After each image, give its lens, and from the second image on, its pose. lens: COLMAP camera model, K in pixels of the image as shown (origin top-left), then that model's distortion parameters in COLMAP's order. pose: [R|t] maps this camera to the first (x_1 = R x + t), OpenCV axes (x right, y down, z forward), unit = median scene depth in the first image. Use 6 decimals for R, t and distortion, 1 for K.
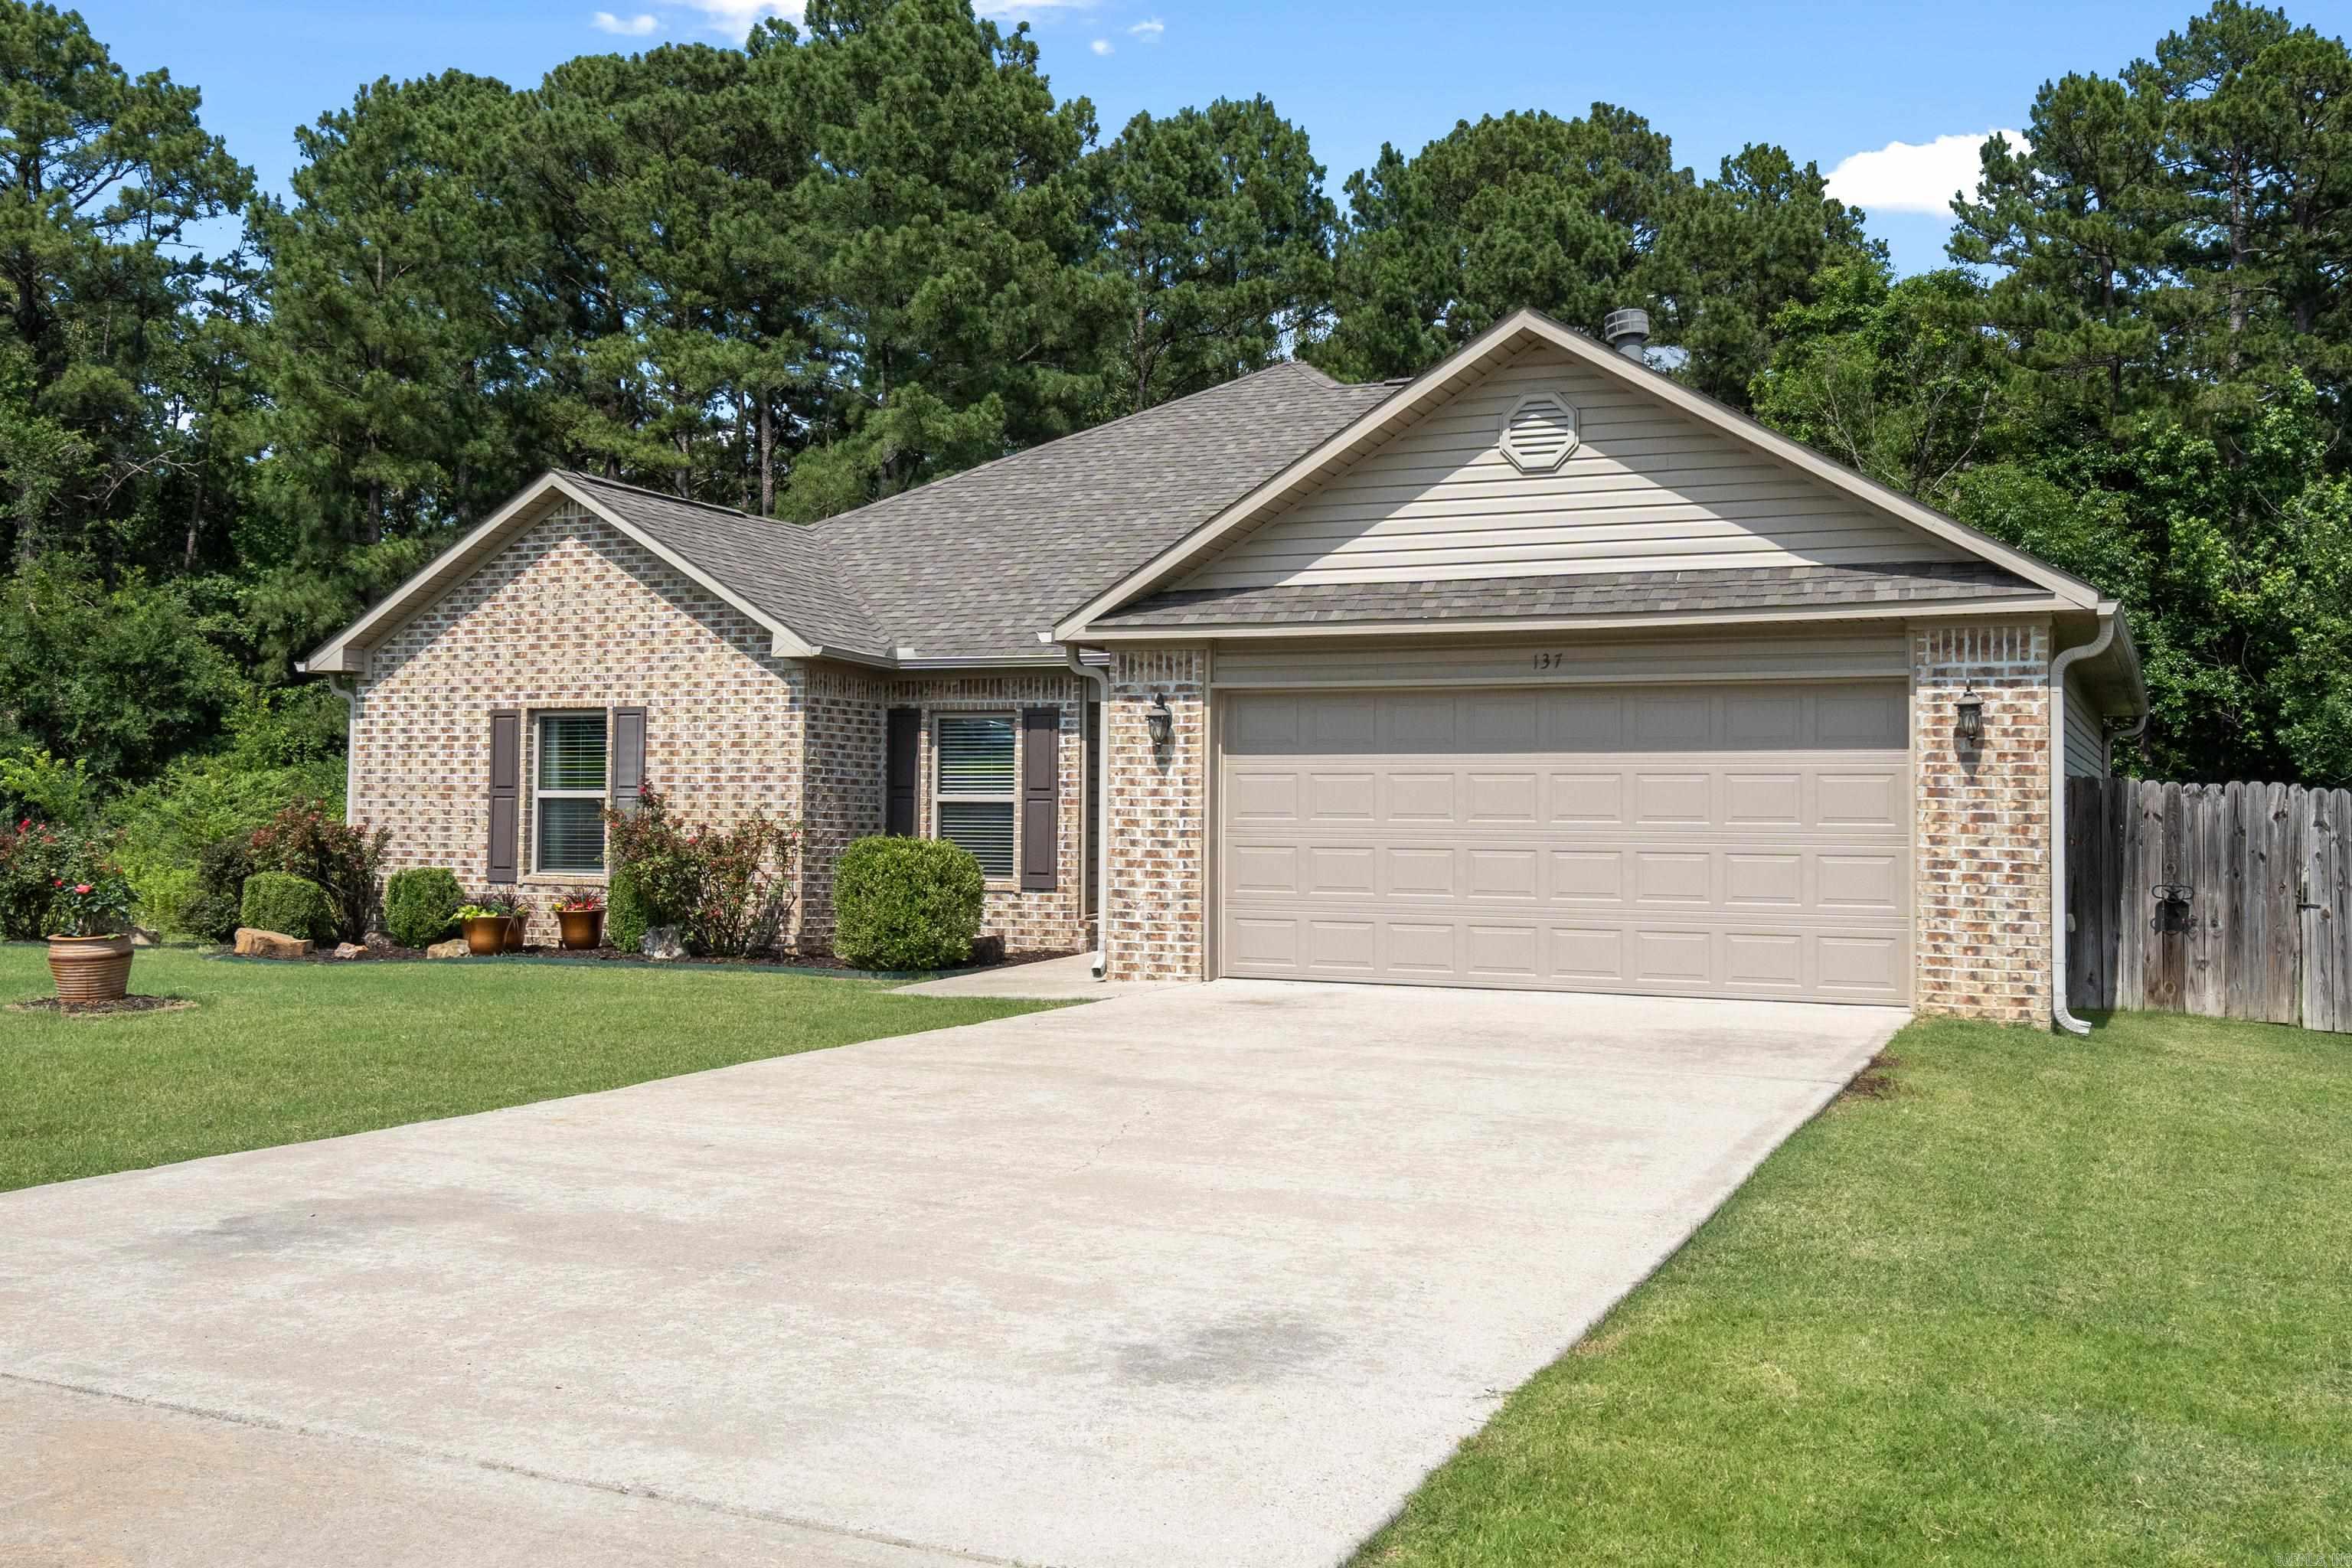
lens RADIAL K [[2198.7, 0, 1173.2], [0, 2198.7, 731.6], [0, 0, 1]] dist [0.006624, 0.020021]
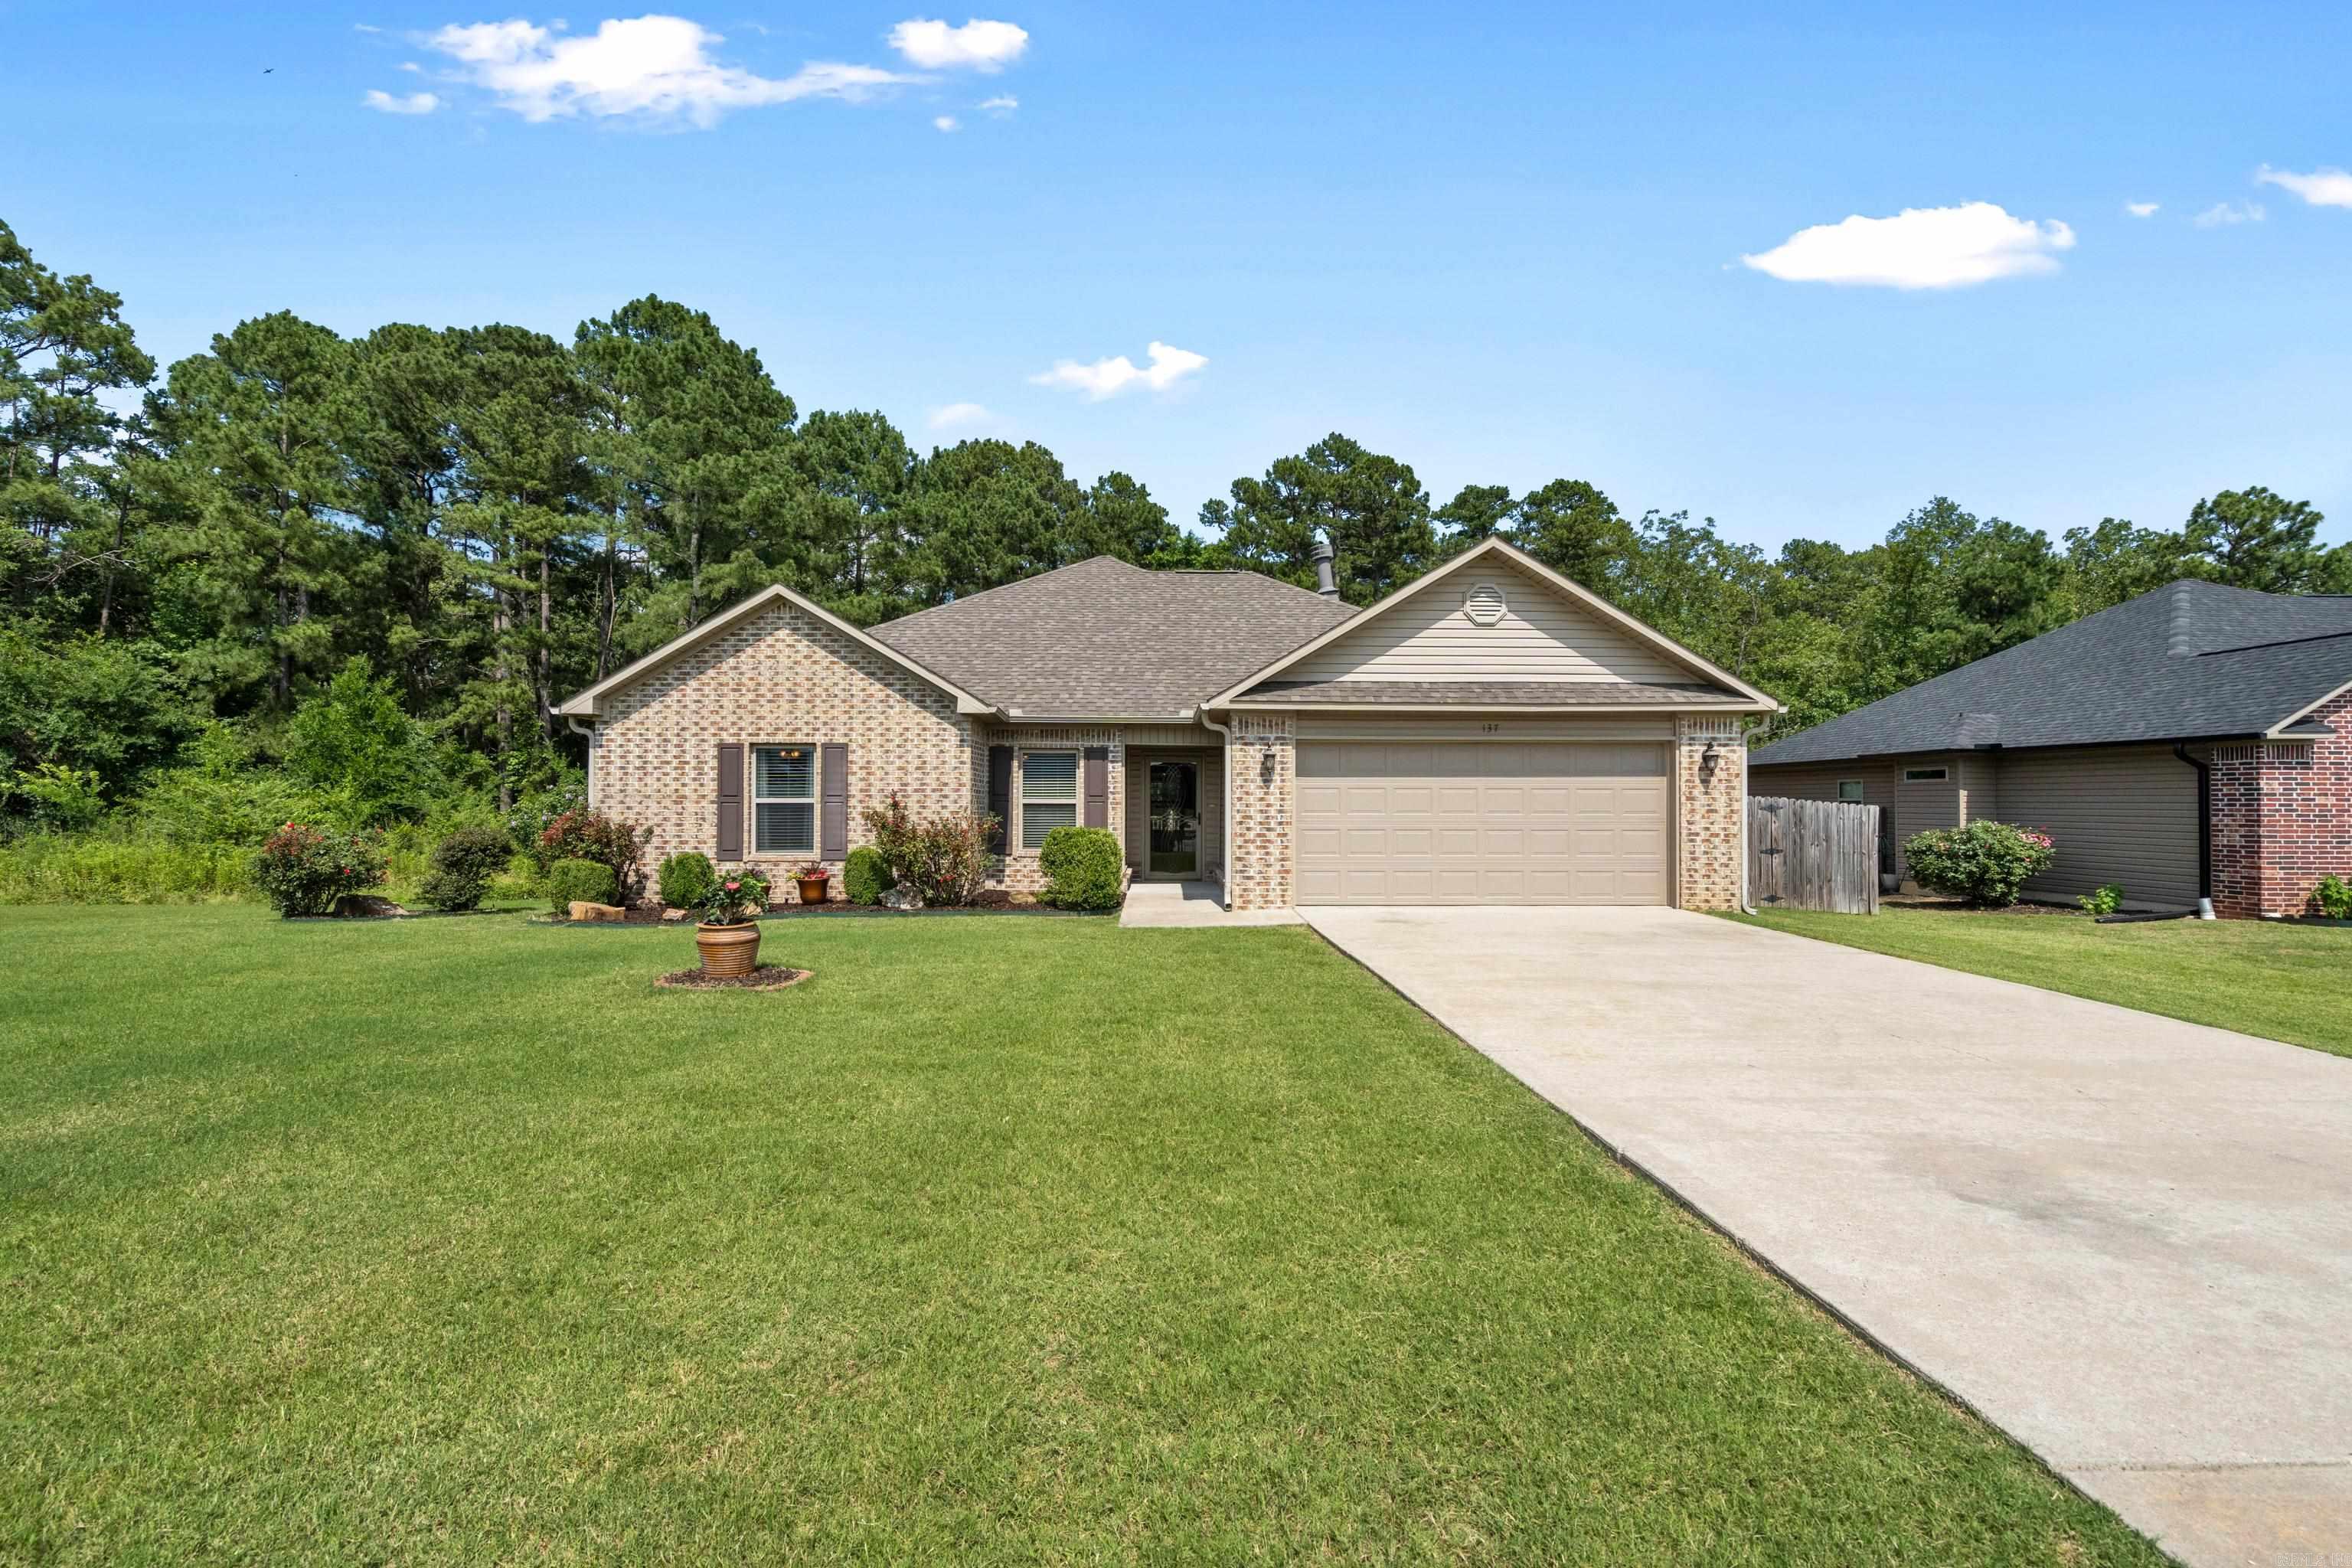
lens RADIAL K [[1076.2, 0, 1176.0], [0, 1076.2, 784.0], [0, 0, 1]] dist [-0.014926, 0.011303]
pose [[0.901551, -0.000190, 0.432673, -0.359953], [-0.010355, 0.999704, 0.022014, -0.001708], [-0.432549, -0.024327, 0.901282, 0.230555]]
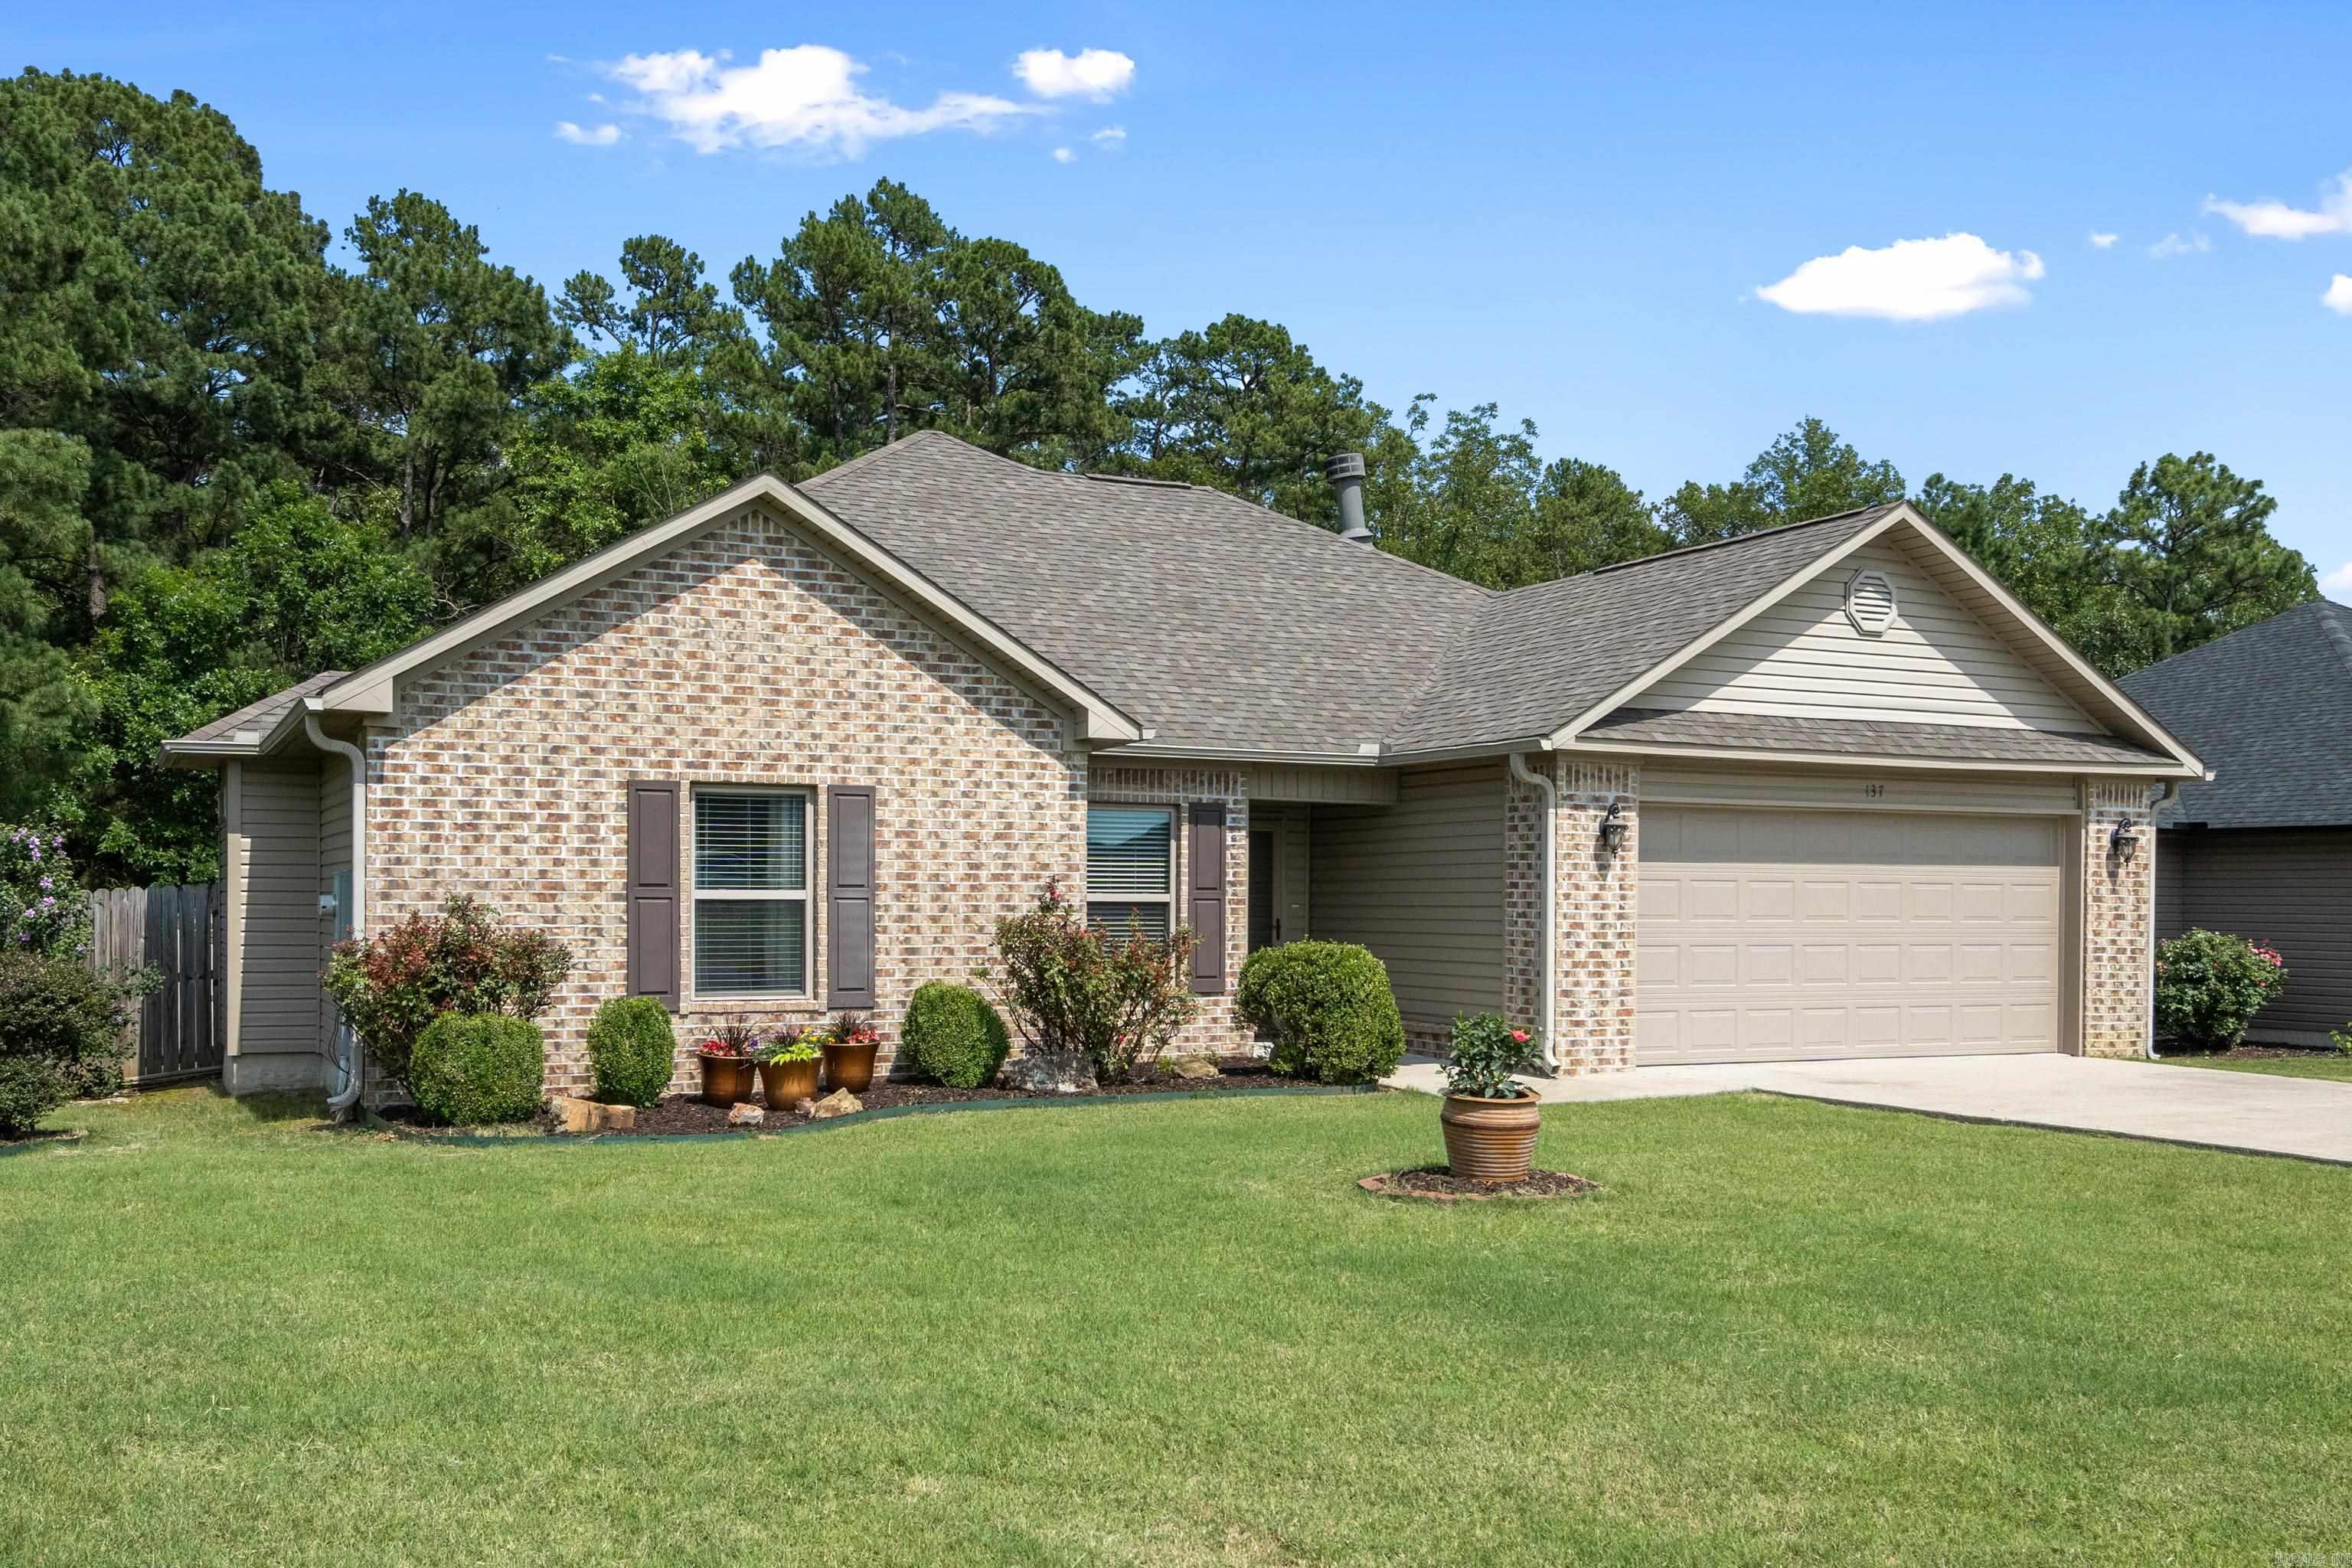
lens RADIAL K [[2162.6, 0, 1178.7], [0, 2162.6, 918.8], [0, 0, 1]] dist [0.005534, 0.005693]
pose [[0.637877, -0.011356, 0.770055, -0.786347], [-0.030378, 0.998742, 0.039892, 0.002179], [-0.769539, -0.048838, 0.636730, 0.410152]]
